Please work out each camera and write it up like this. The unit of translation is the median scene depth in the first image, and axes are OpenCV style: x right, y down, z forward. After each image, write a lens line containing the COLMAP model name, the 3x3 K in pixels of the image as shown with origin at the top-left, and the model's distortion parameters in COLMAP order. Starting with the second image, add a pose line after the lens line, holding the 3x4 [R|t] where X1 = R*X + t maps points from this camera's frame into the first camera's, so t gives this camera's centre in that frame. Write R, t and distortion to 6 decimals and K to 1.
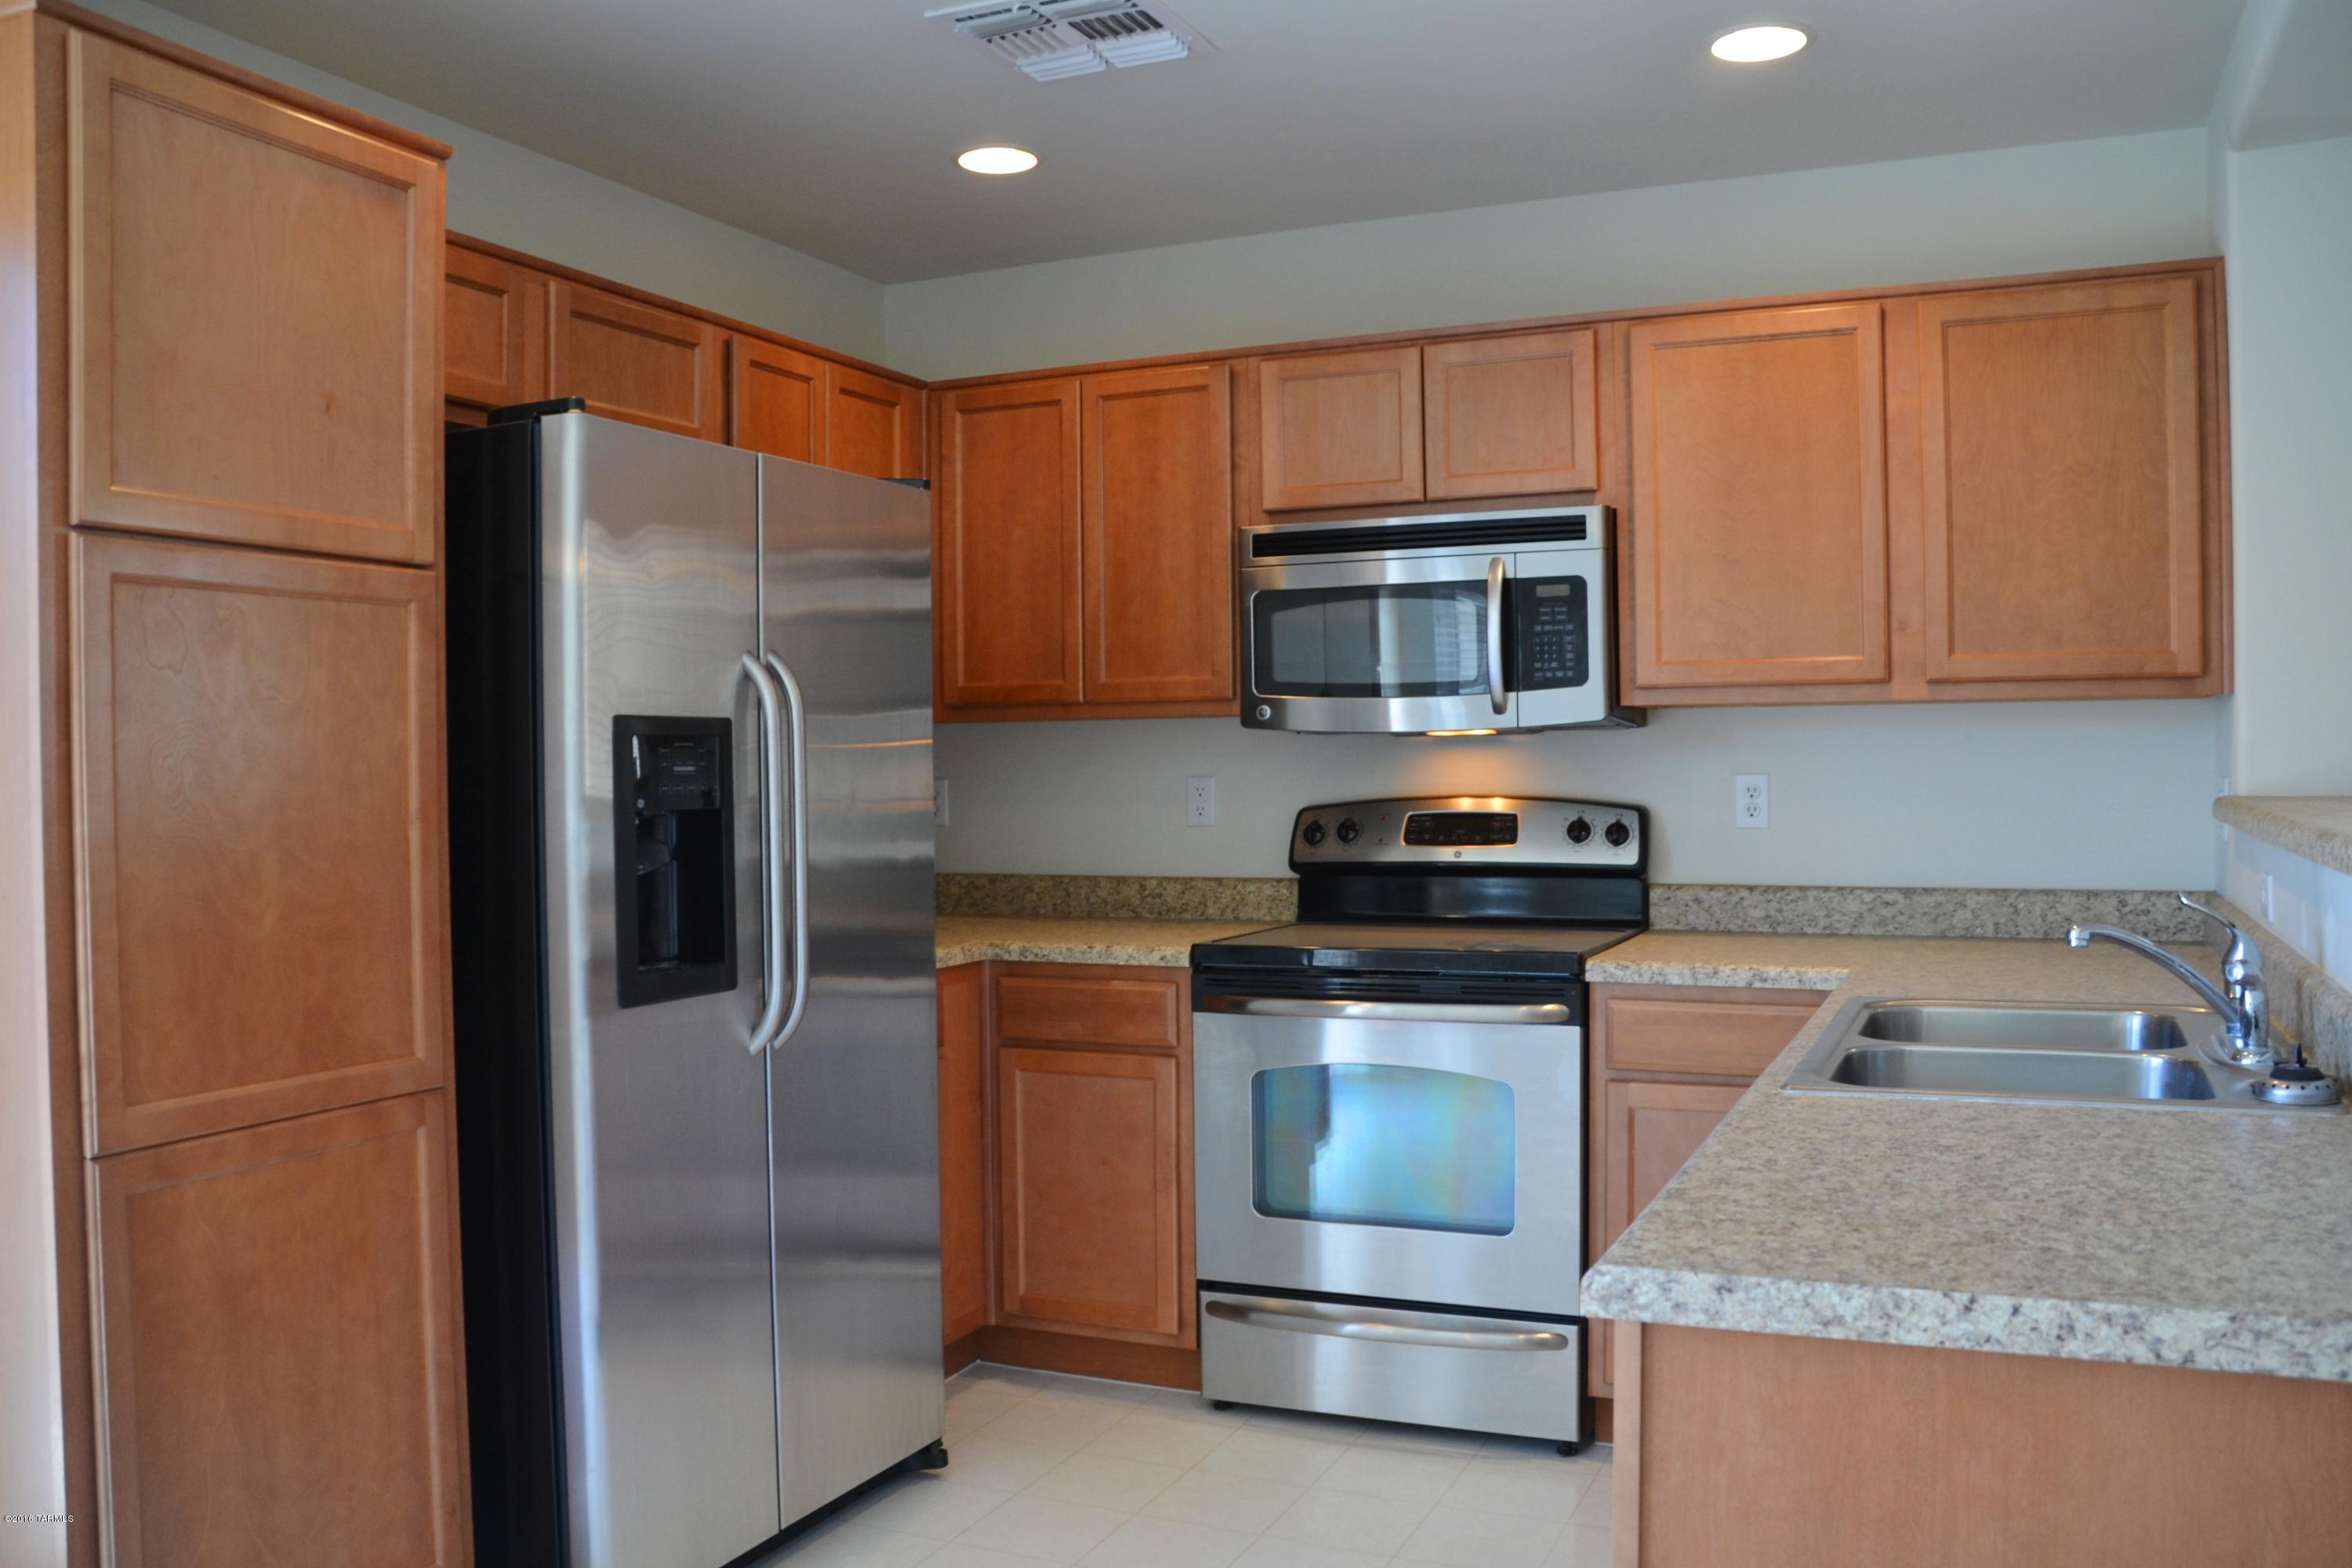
lens RADIAL K [[1905.9, 0, 1173.3], [0, 1905.9, 812.0], [0, 0, 1]] dist [-0.173421, 0.134078]
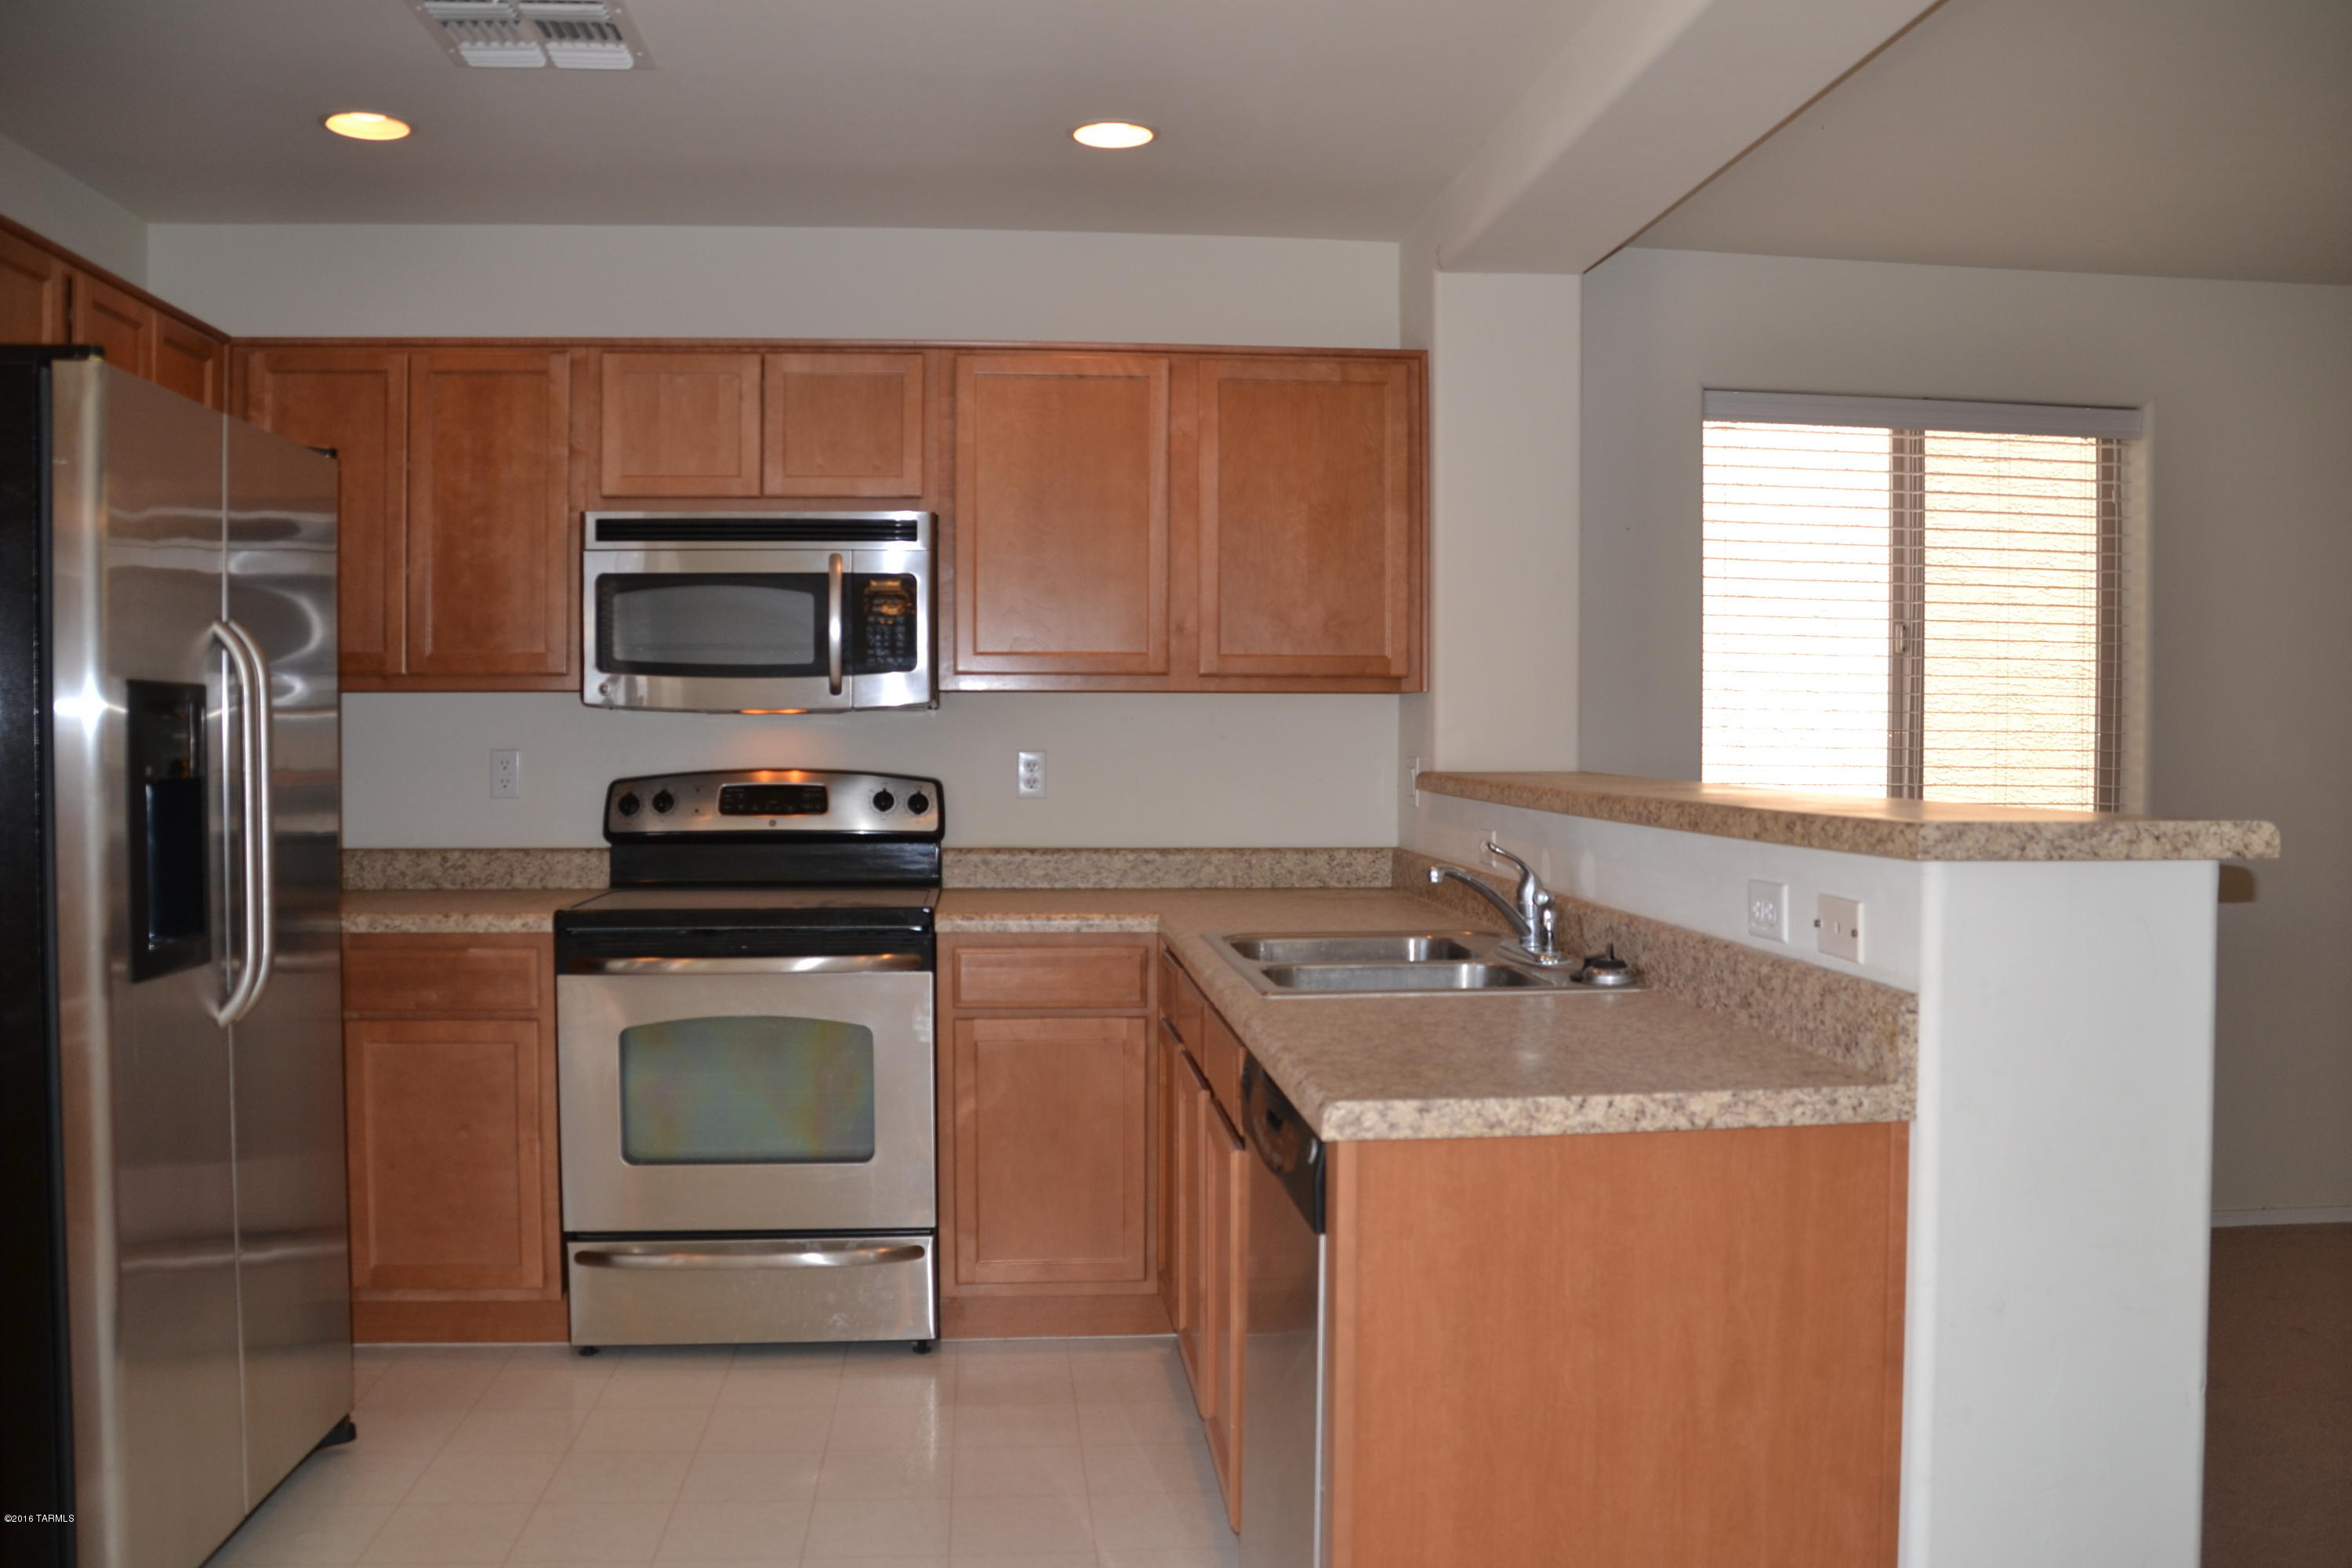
lens RADIAL K [[1905.9, 0, 1173.3], [0, 1905.9, 812.0], [0, 0, 1]] dist [-0.173421, 0.134078]
pose [[0.865641, -0.004957, 0.500641, -0.212800], [-0.000737, 0.999937, 0.011175, 0.004112], [-0.500665, -0.010042, 0.865583, -0.056414]]
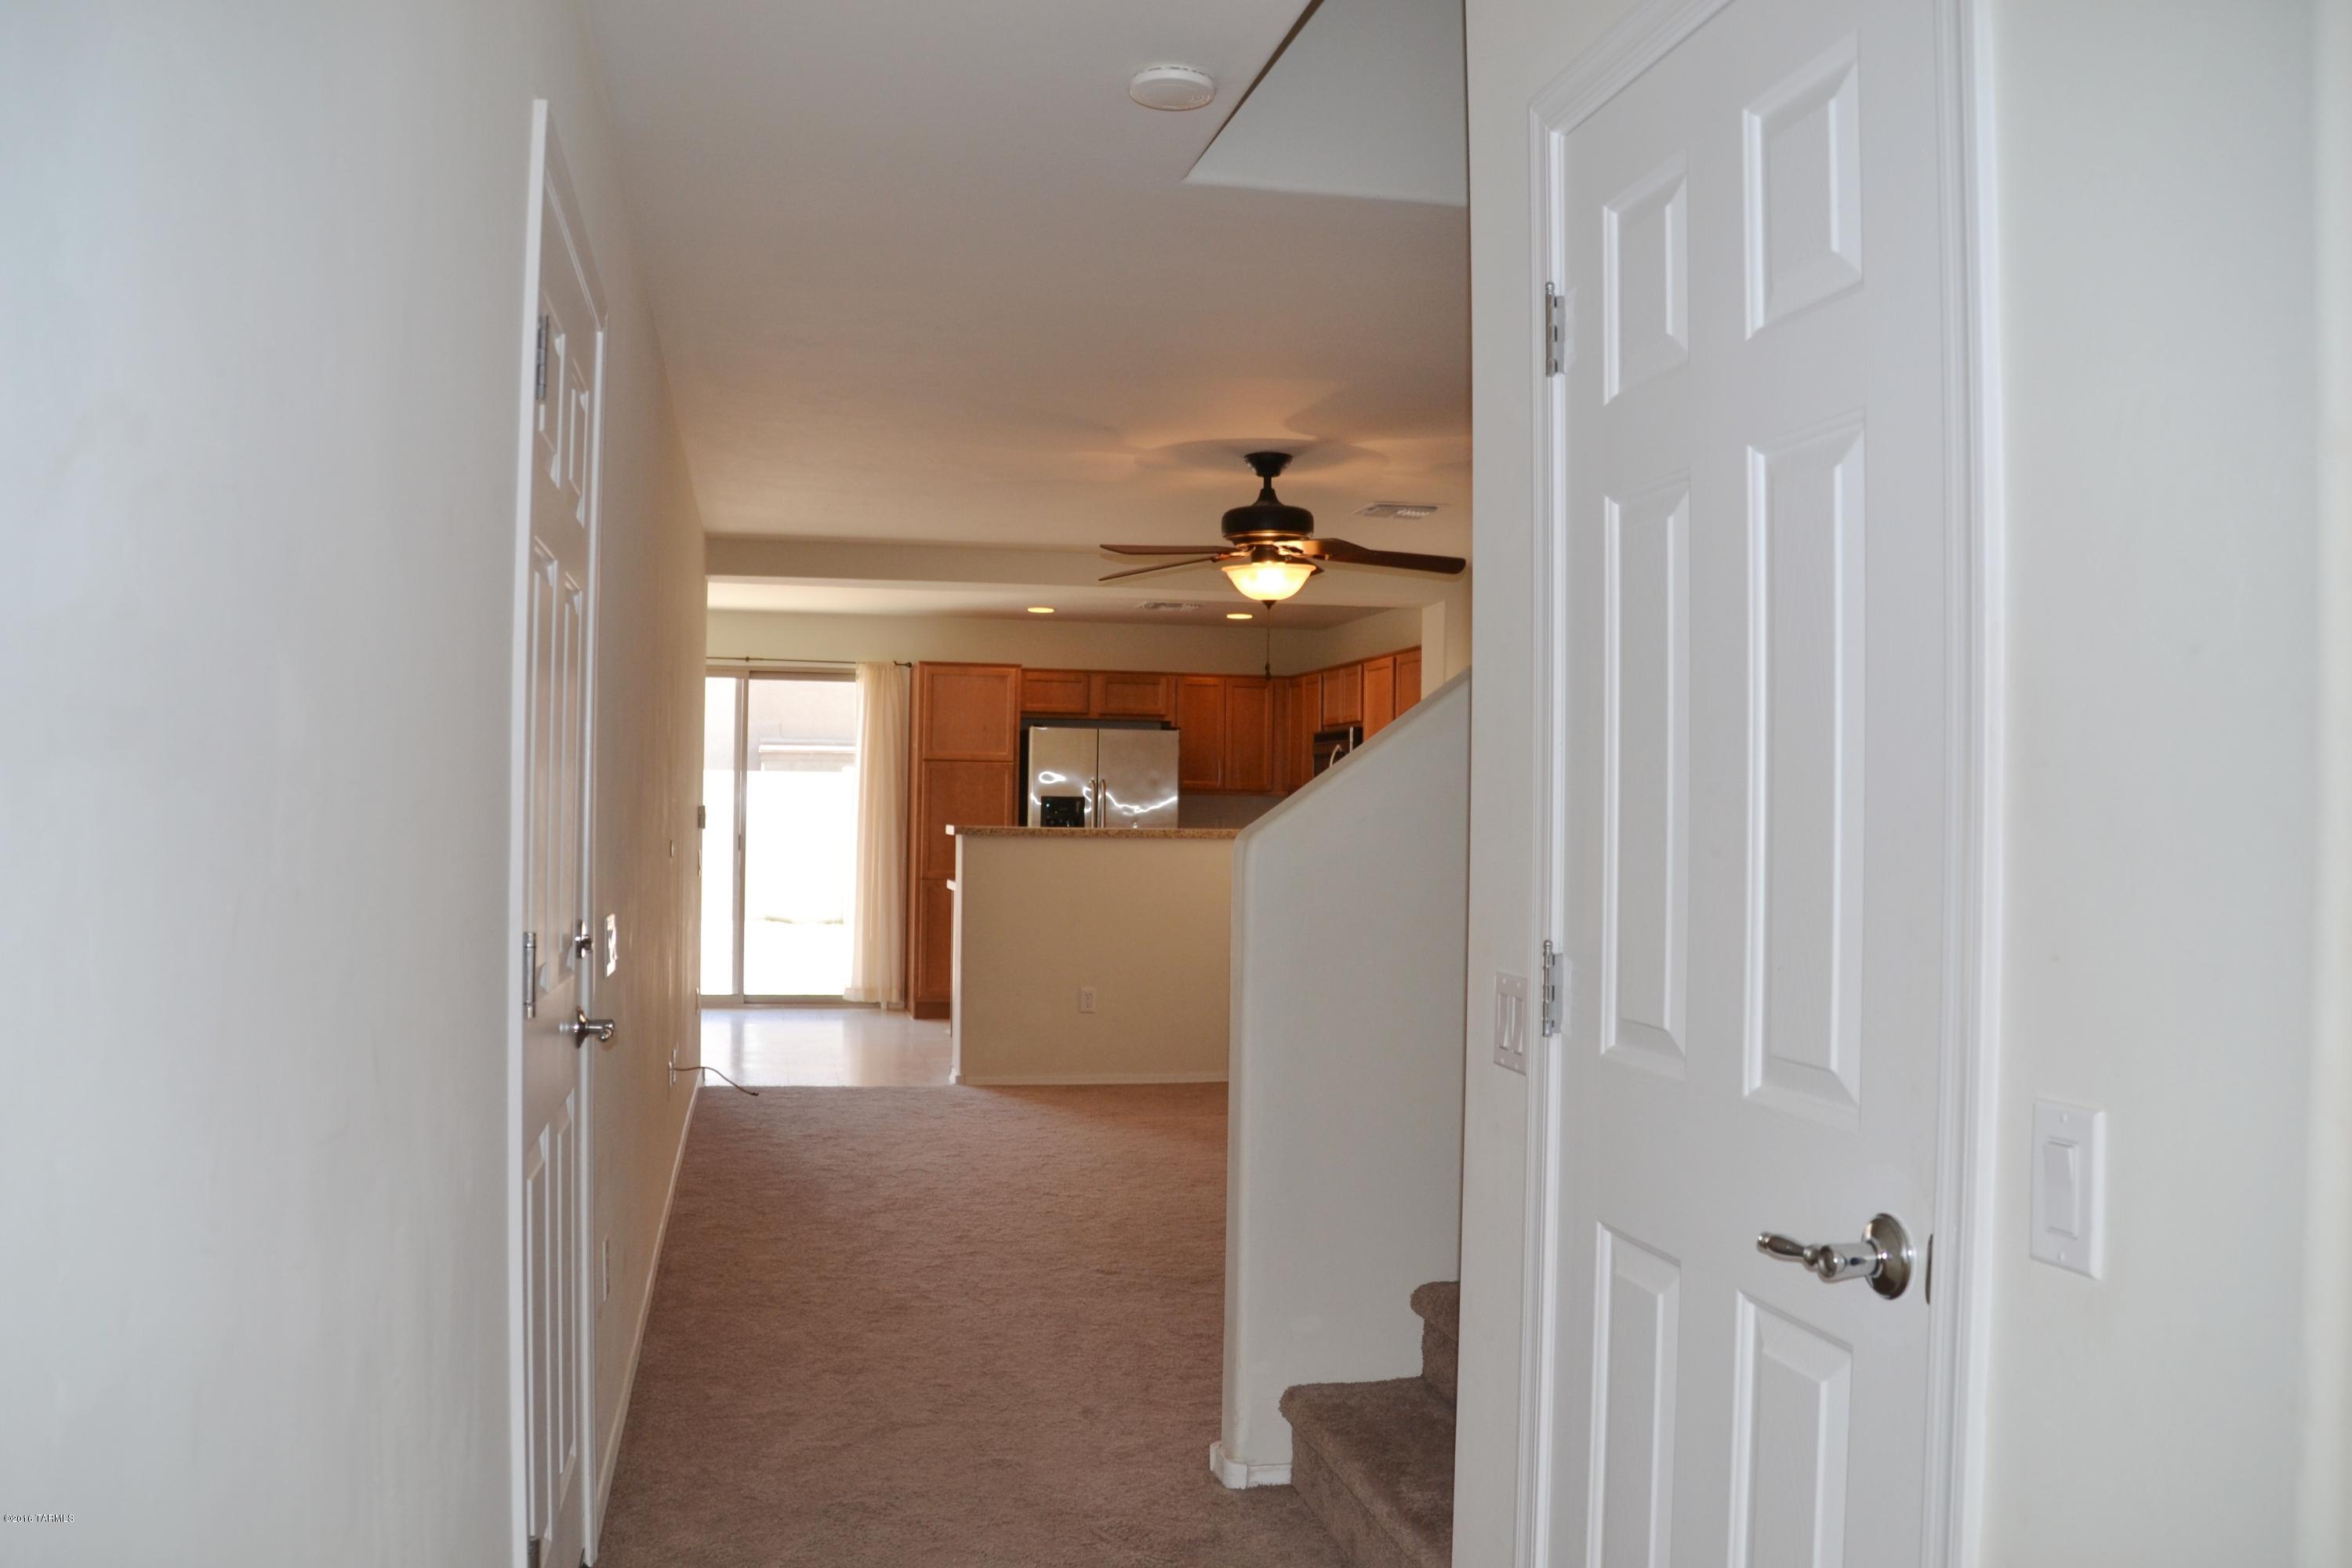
lens RADIAL K [[1900.3, 0, 1174.5], [0, 1900.3, 809.6], [0, 0, 1]] dist [-0.169864, 0.131902]
pose [[0.595884, 0.021344, -0.802787, 2.399309], [-0.042421, 0.999088, -0.004925, -0.008691], [0.801950, 0.036990, 0.596246, -0.958338]]
